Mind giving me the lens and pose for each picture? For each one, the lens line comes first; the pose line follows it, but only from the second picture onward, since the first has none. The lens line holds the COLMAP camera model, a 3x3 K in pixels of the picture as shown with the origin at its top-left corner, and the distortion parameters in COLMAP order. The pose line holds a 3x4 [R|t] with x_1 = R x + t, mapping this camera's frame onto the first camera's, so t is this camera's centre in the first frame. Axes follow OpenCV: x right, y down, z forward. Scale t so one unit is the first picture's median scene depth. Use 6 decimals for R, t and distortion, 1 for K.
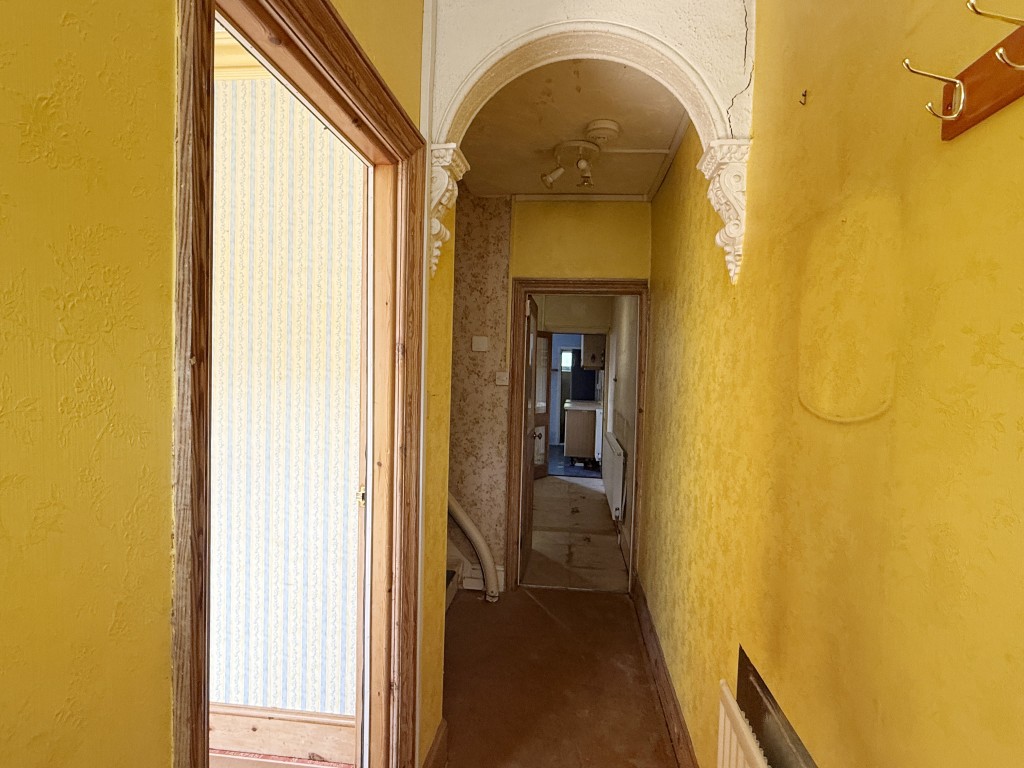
lens RADIAL K [[541.7, 0, 513.6], [0, 541.7, 383.3], [0, 0, 1]] dist [-0.000086, 0.000043]
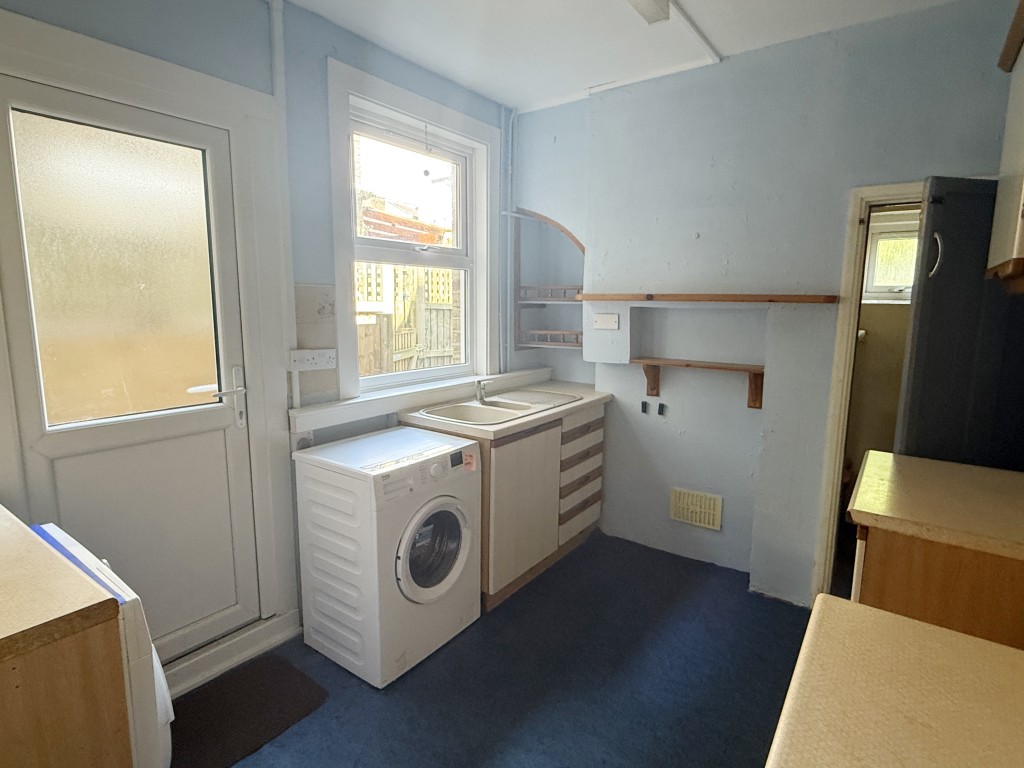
lens RADIAL K [[541.7, 0, 511.8], [0, 541.7, 382.5], [0, 0, 1]] dist [-0.000086, 0.000043]
pose [[0.870999, 0.053174, -0.488399, 0.074737], [-0.003415, 0.994757, 0.102212, -0.011954], [0.491274, -0.087358, 0.866613, 0.734900]]
